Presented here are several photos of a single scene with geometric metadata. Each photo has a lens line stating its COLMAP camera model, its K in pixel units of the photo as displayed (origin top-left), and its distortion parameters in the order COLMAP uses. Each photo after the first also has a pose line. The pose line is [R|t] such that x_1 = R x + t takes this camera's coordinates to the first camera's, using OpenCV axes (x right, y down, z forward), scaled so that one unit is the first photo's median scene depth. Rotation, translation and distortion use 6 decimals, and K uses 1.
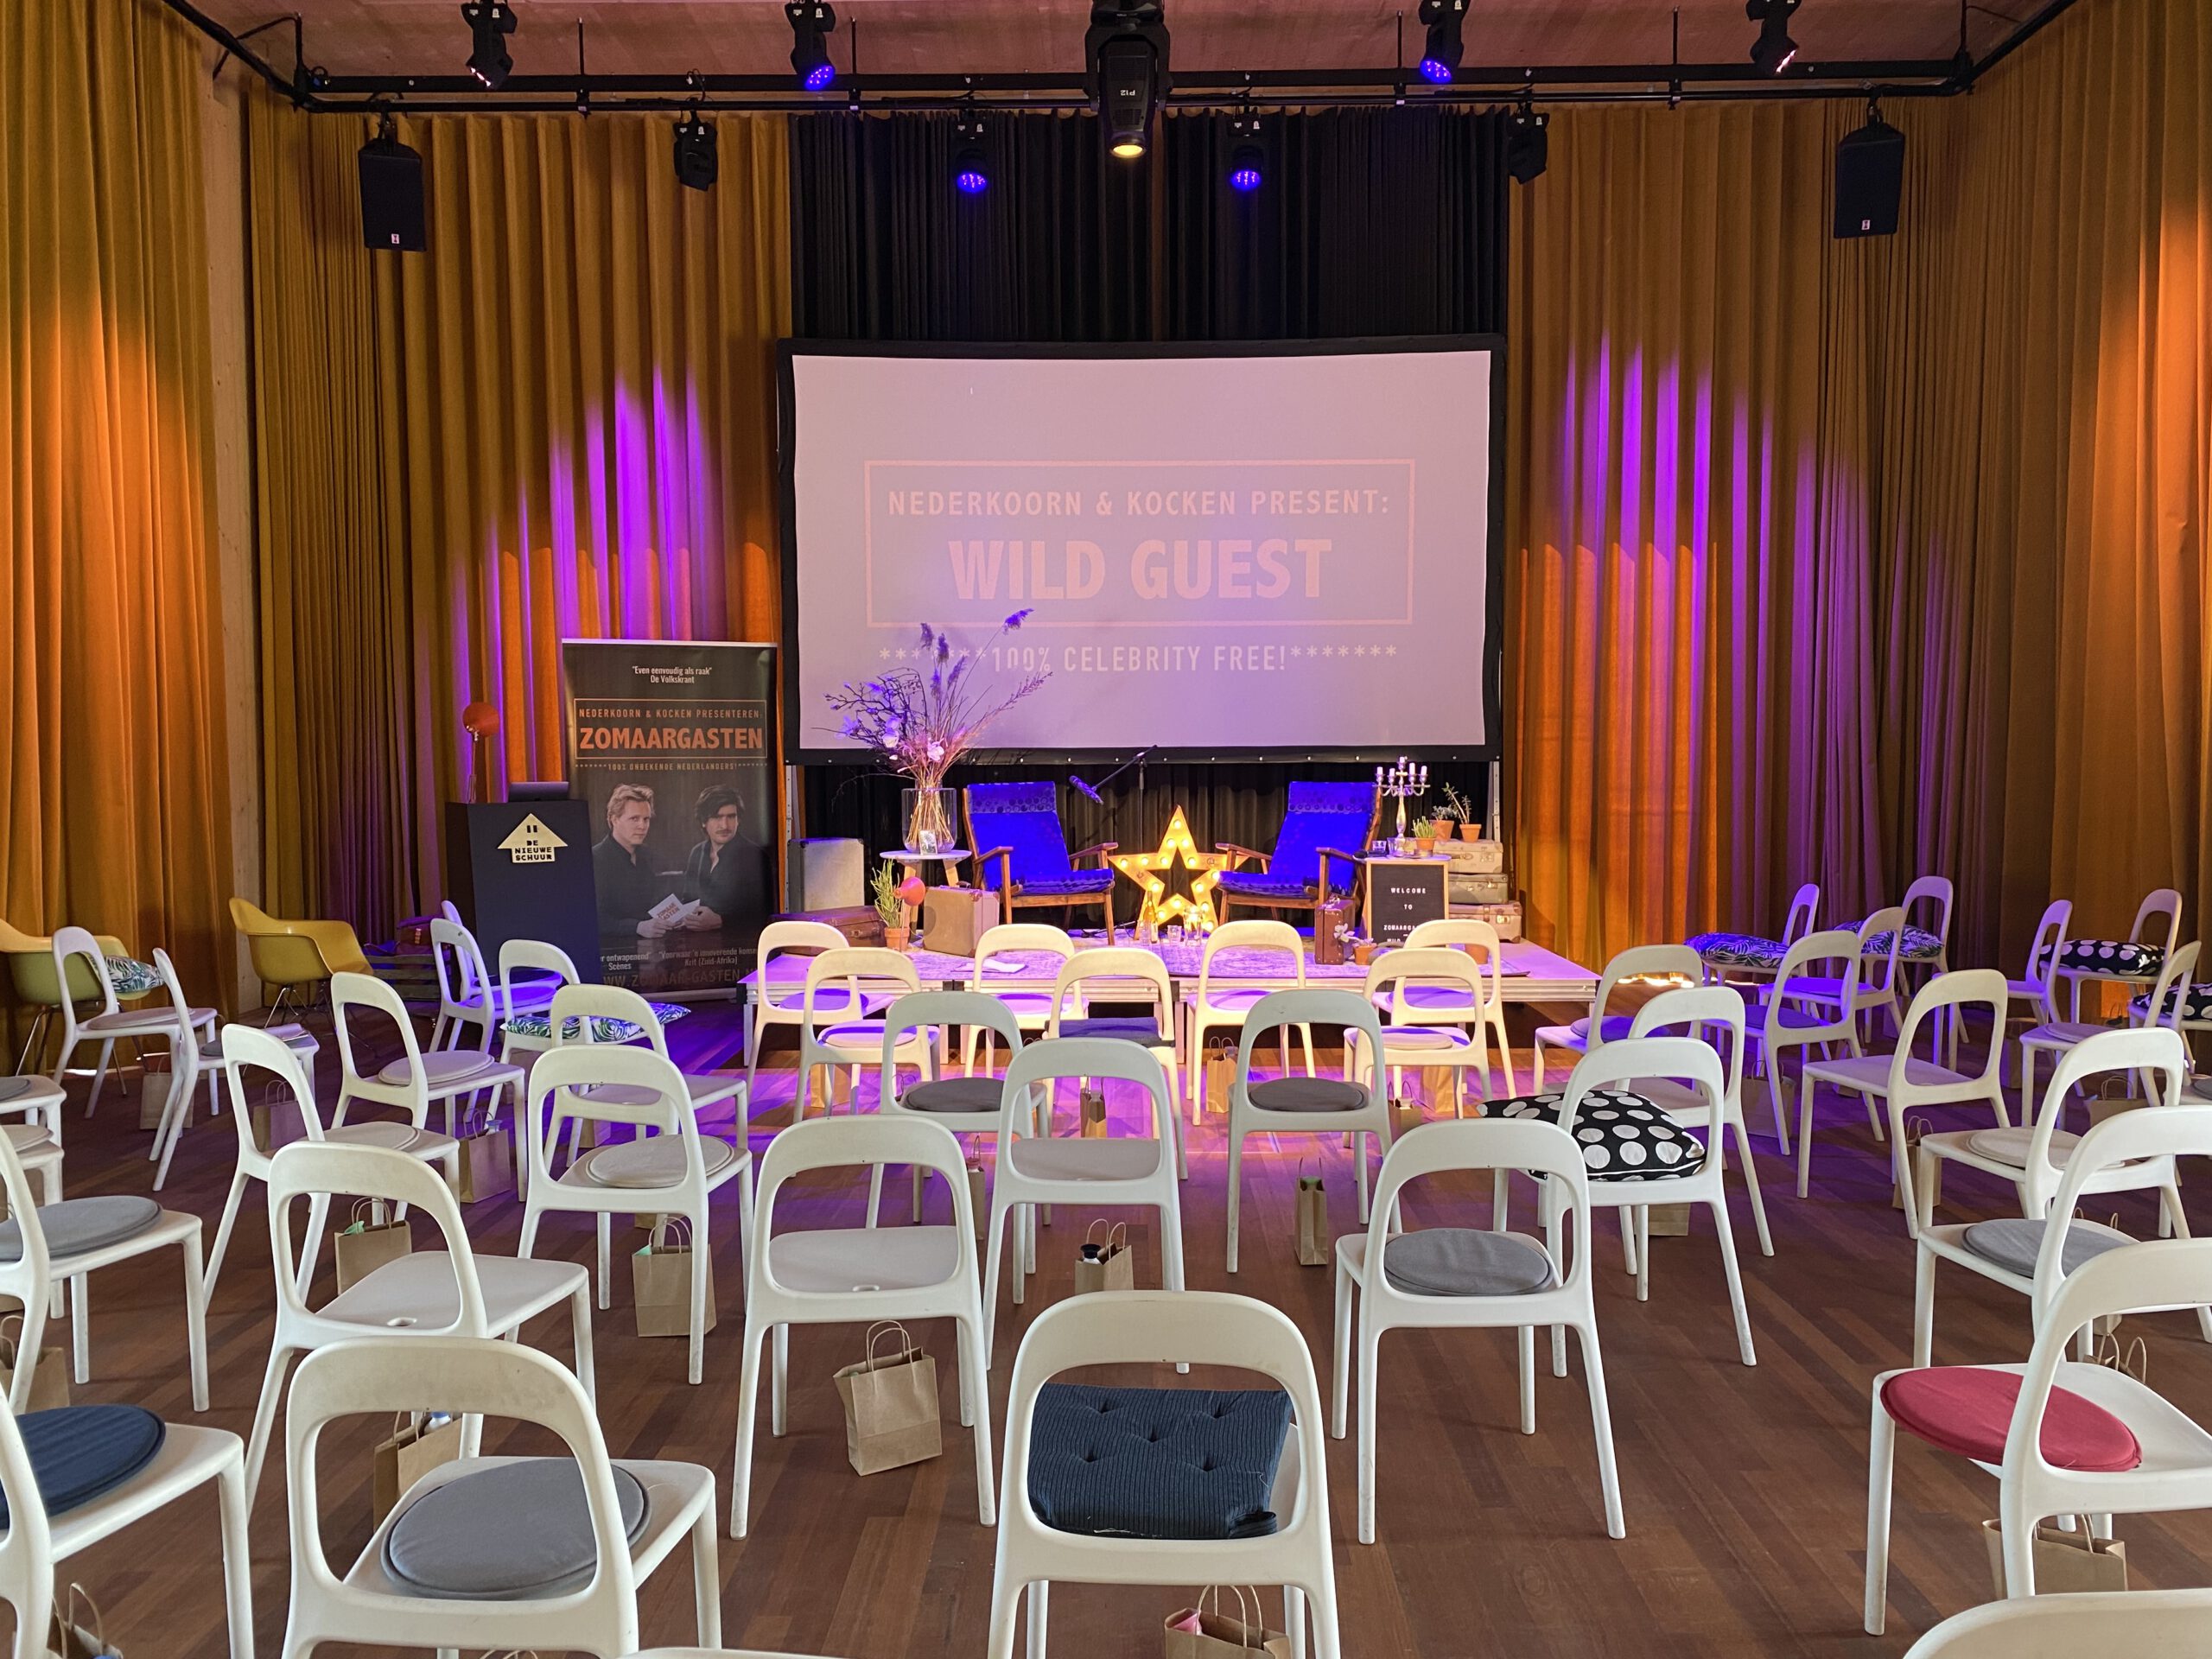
lens RADIAL K [[1717.5, 0, 1114.9], [0, 1717.5, 828.8], [0, 0, 1]] dist [0.143058, -0.170715]
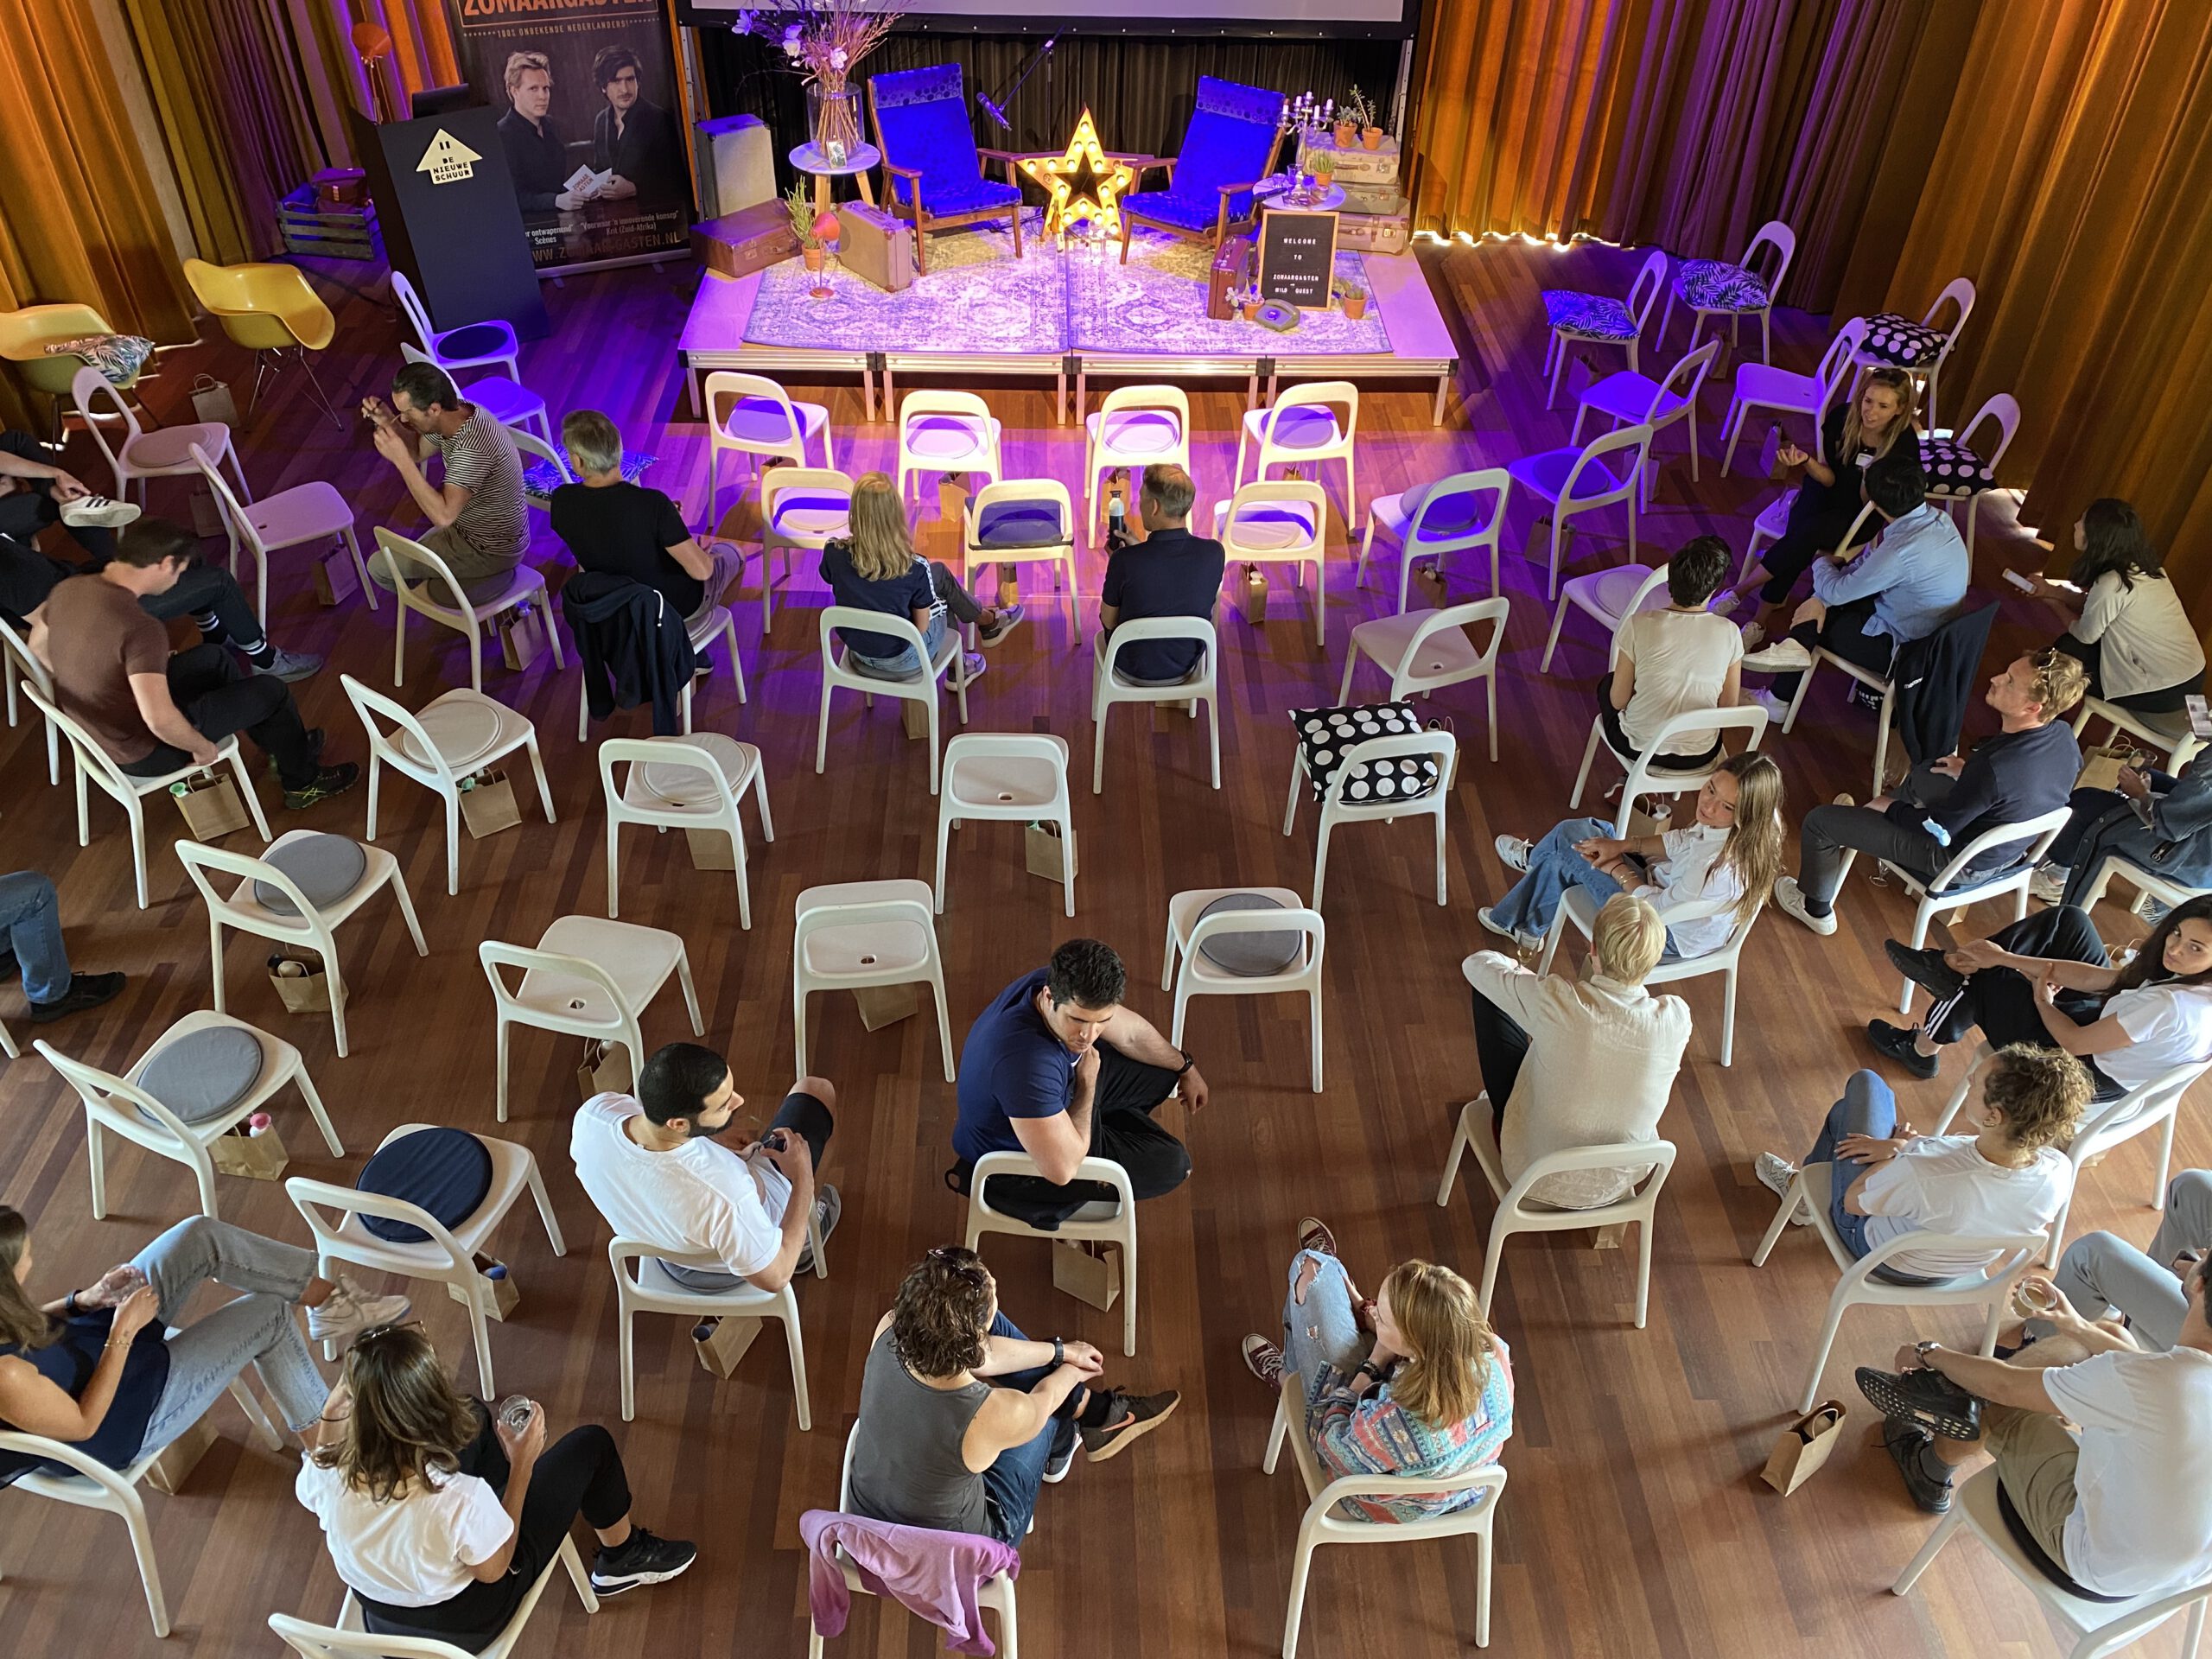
lens RADIAL K [[1701.9, 0, 1107.1], [0, 1701.9, 848.9], [0, 0, 1]] dist [0.012461, 0.001273]
pose [[0.998774, -0.001386, 0.049492, -0.000454], [-0.029192, 0.790893, 0.611258, -0.268447], [-0.039990, -0.611953, 0.789883, -0.043370]]
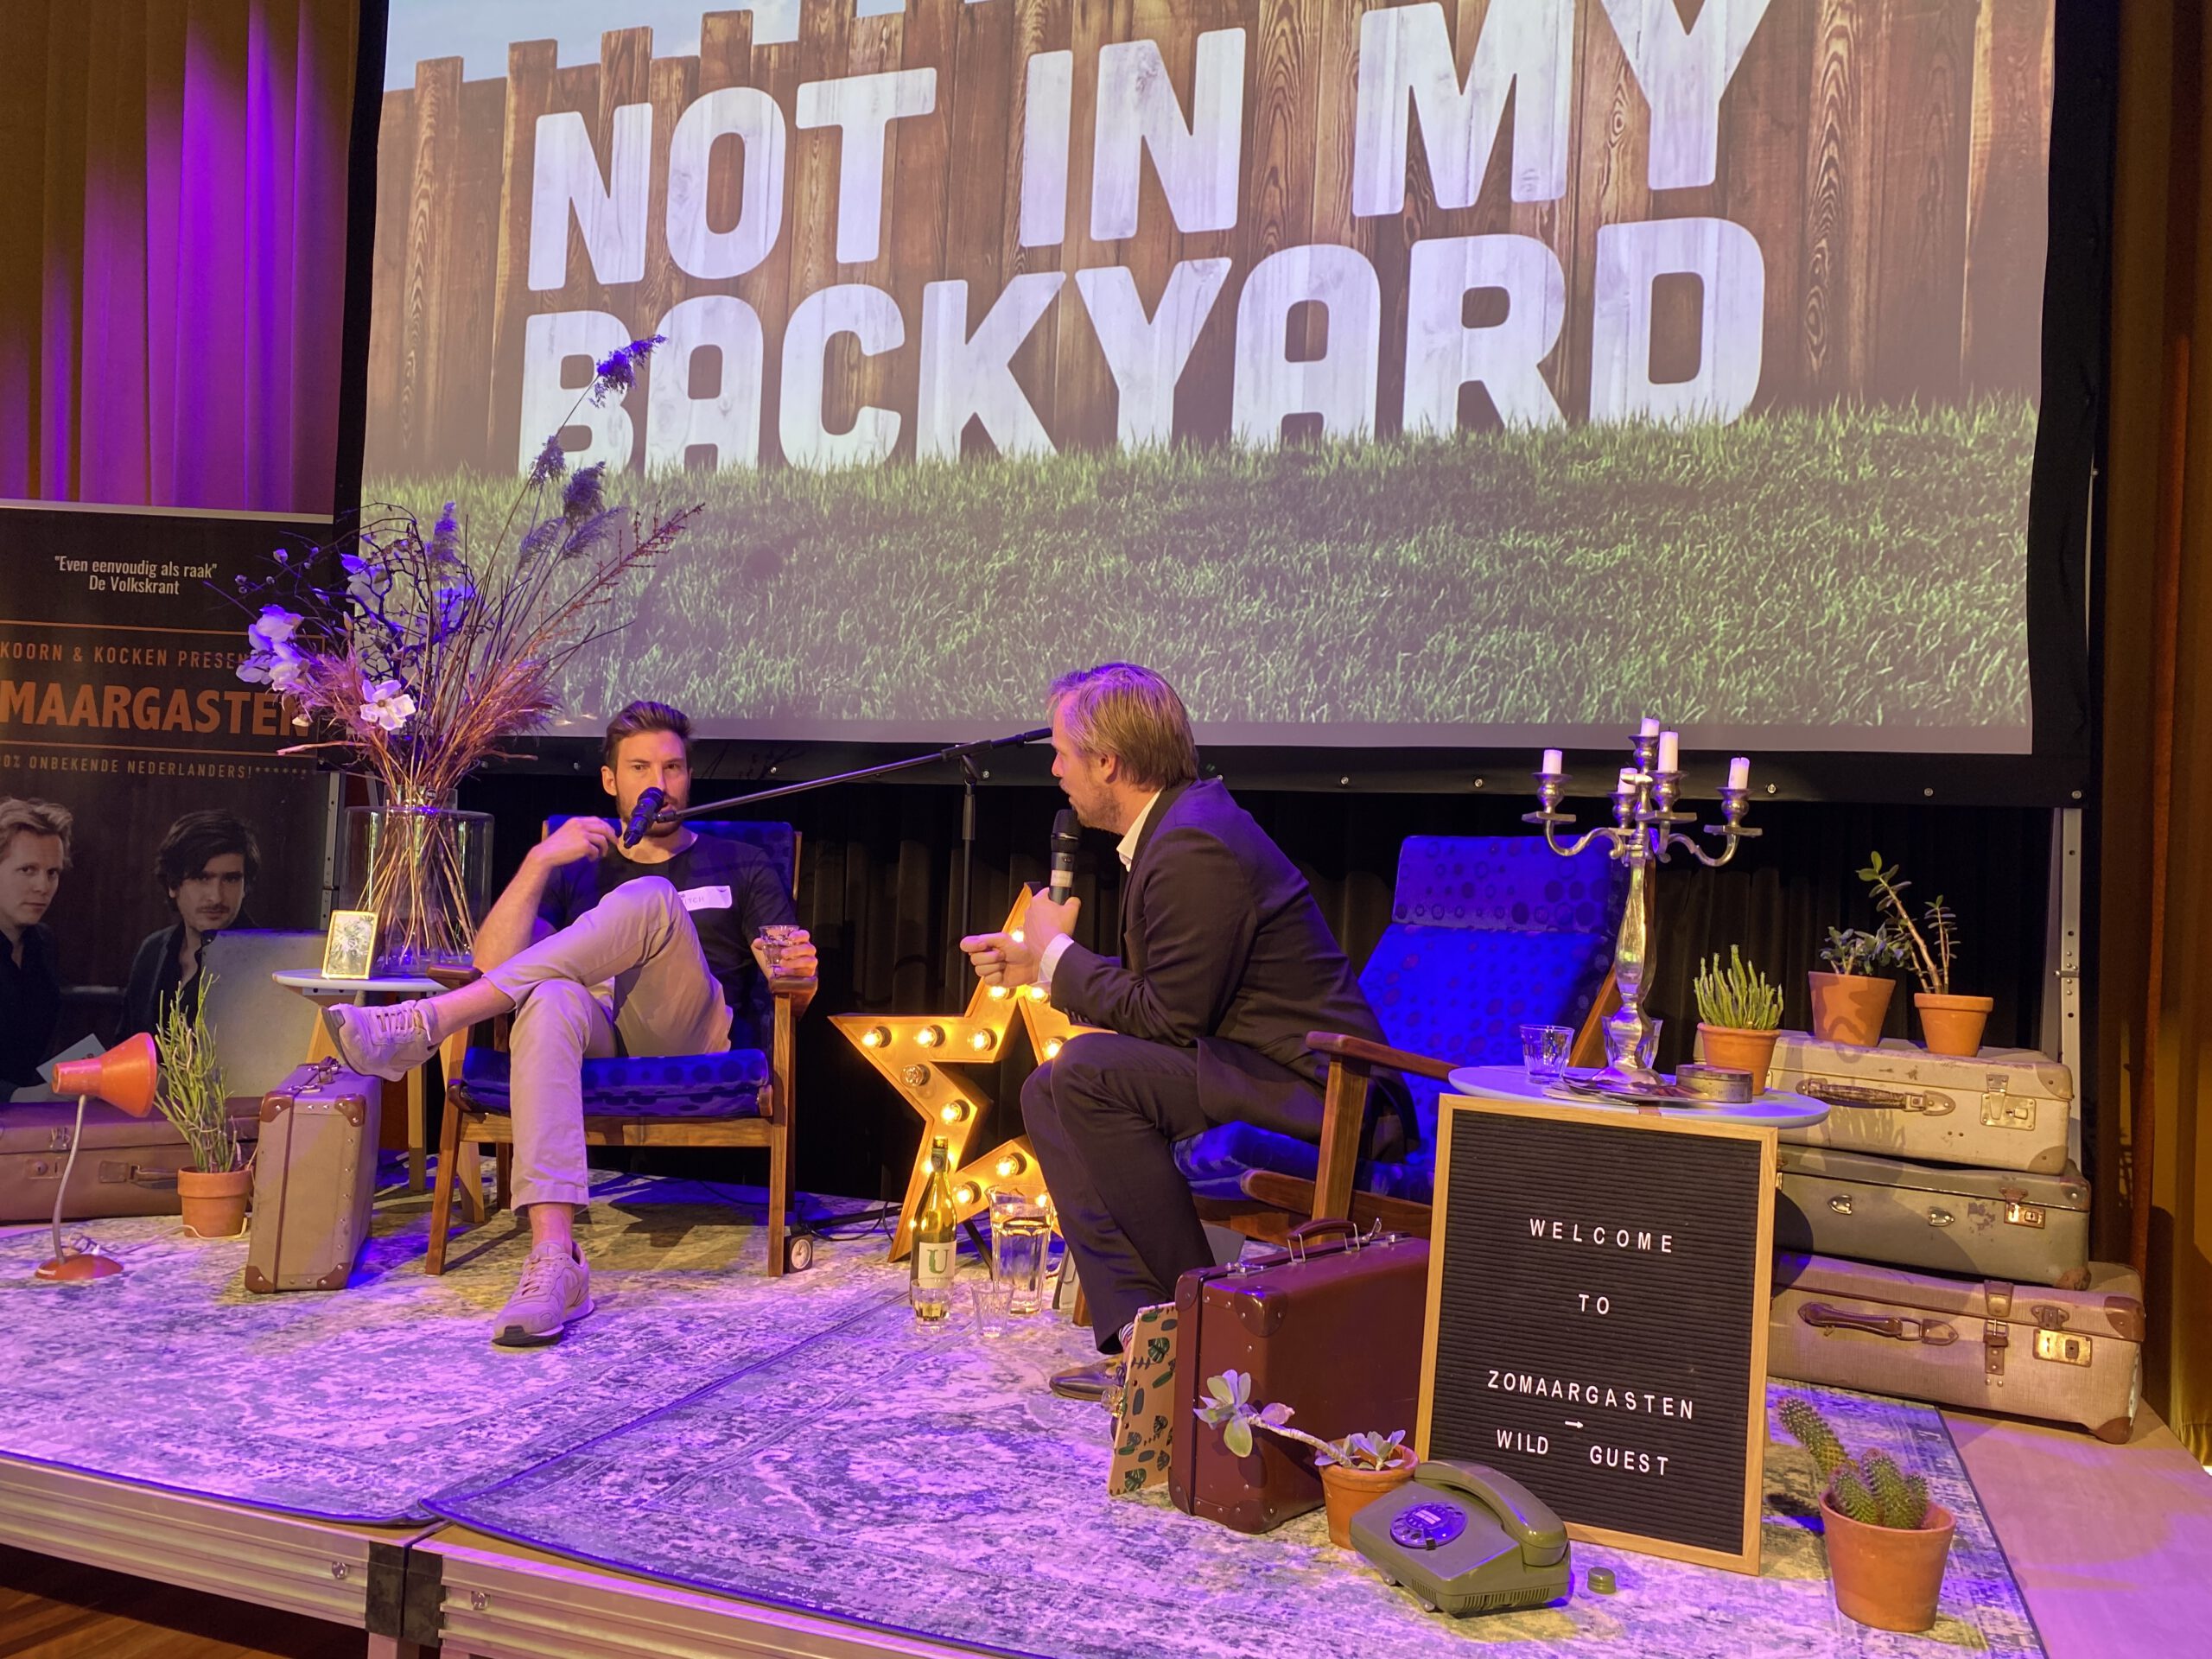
lens RADIAL K [[1701.9, 0, 1107.1], [0, 1701.9, 848.9], [0, 0, 1]] dist [0.012461, 0.001273]
pose [[0.943366, 0.037730, -0.329600, 0.159433], [-0.065092, 0.995251, -0.072374, 0.003110], [0.325305, 0.089730, 0.941342, 0.656232]]
